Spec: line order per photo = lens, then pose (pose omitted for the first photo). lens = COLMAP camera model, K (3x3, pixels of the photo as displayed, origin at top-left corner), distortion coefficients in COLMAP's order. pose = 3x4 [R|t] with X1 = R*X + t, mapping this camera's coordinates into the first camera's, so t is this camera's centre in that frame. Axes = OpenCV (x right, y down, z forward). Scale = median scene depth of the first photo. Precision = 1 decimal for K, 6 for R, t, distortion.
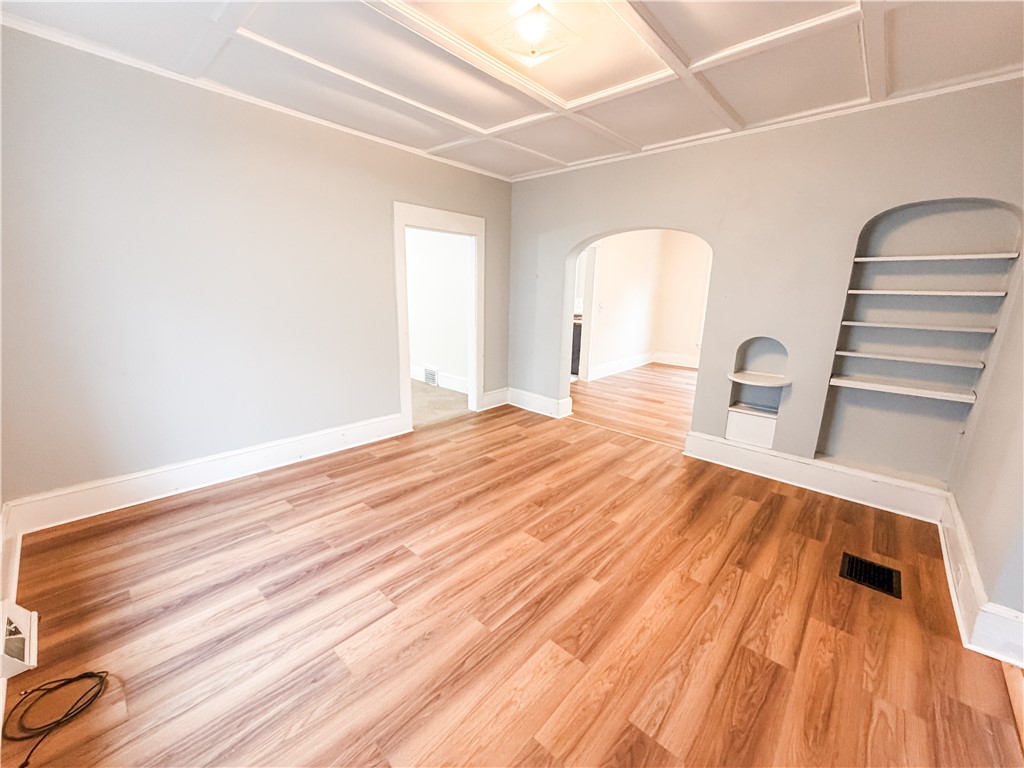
lens RADIAL K [[408.3, 0, 508.4], [0, 408.3, 385.5], [0, 0, 1]] dist [-0.000631, 0.000458]
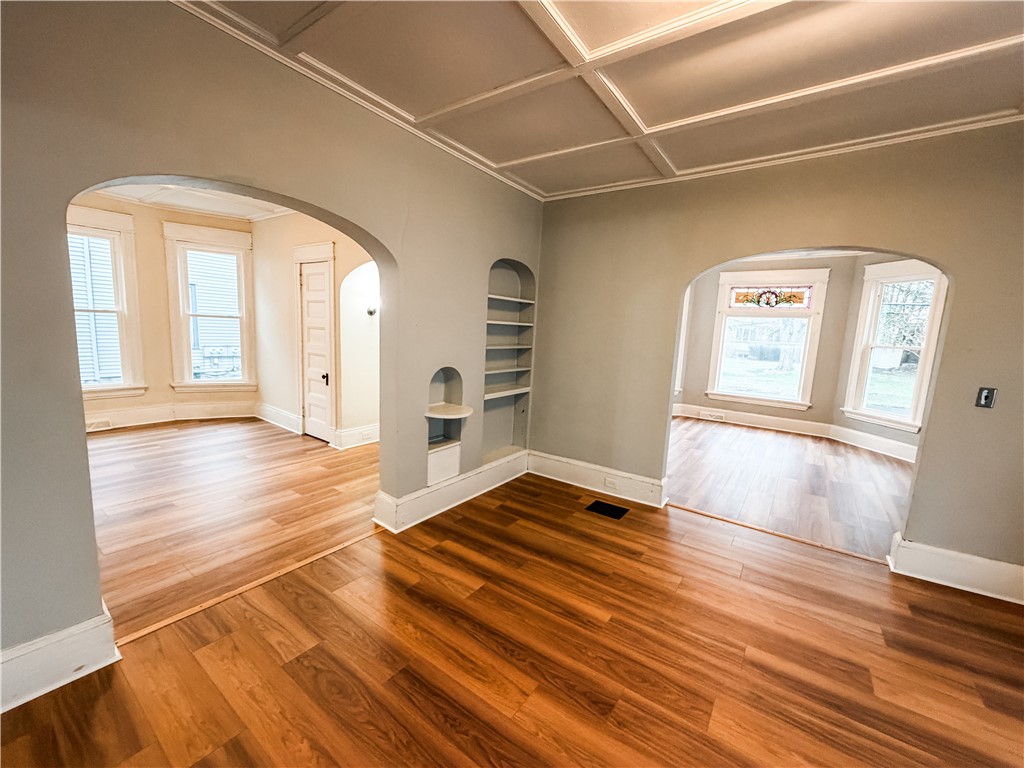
lens RADIAL K [[408.3, 0, 508.4], [0, 408.3, 385.5], [0, 0, 1]] dist [-0.000631, 0.000458]
pose [[-0.116805, -0.159579, 0.980250, -0.389010], [0.182510, 0.966749, 0.179129, -0.259068], [-0.976241, 0.199828, -0.083797, 1.105552]]
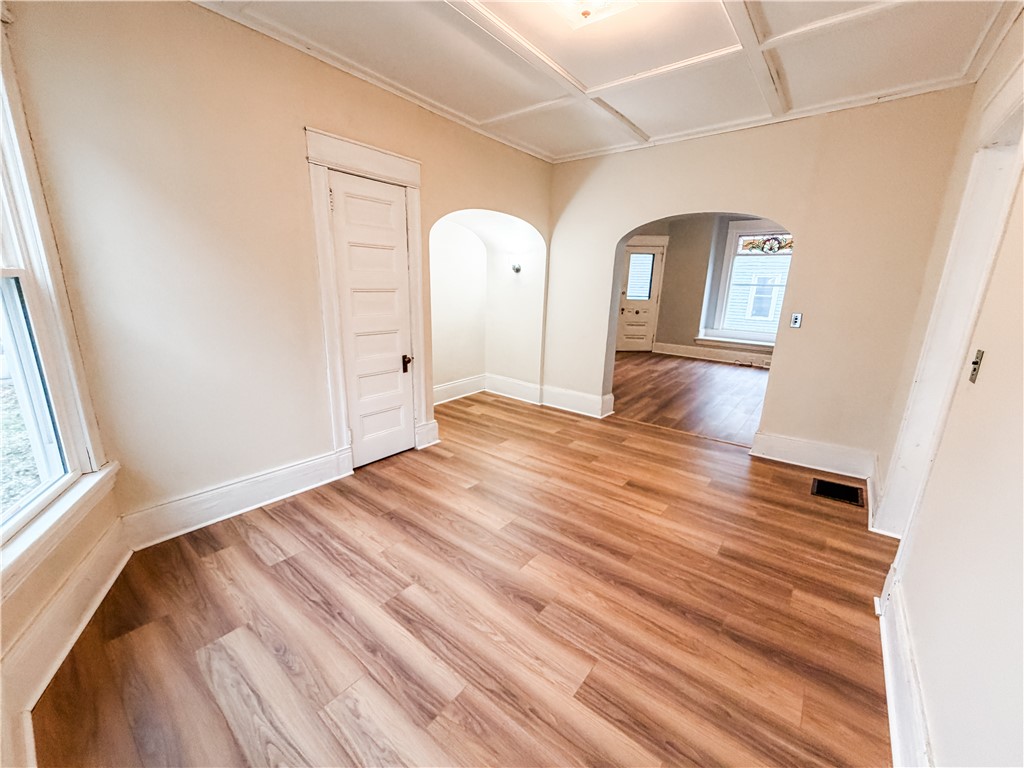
lens RADIAL K [[408.3, 0, 508.4], [0, 408.3, 385.5], [0, 0, 1]] dist [-0.000631, 0.000458]
pose [[-0.997164, -0.022890, -0.071696, 1.142163], [-0.053858, 0.882434, 0.467343, -0.630017], [0.052569, 0.469879, -0.881164, 2.773886]]
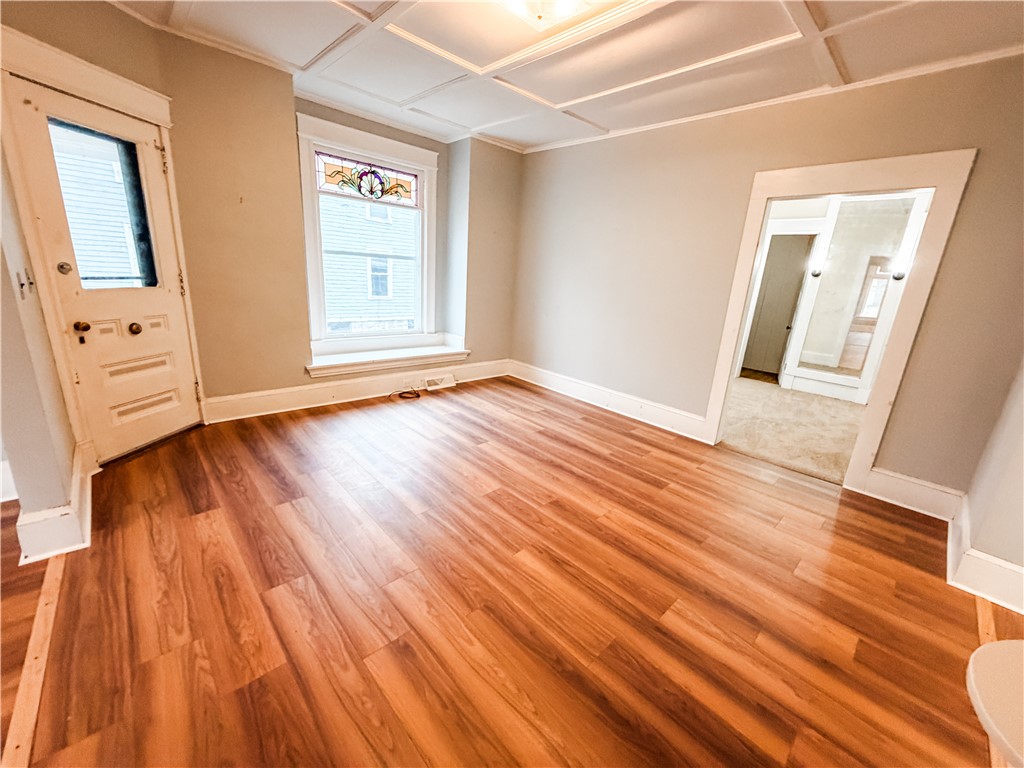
lens RADIAL K [[408.3, 0, 508.4], [0, 408.3, 385.5], [0, 0, 1]] dist [-0.000631, 0.000458]
pose [[-0.074250, 0.245324, -0.966594, 0.889773], [-0.295204, 0.920421, 0.256281, -0.144311], [0.952545, 0.304371, 0.004079, 0.835505]]
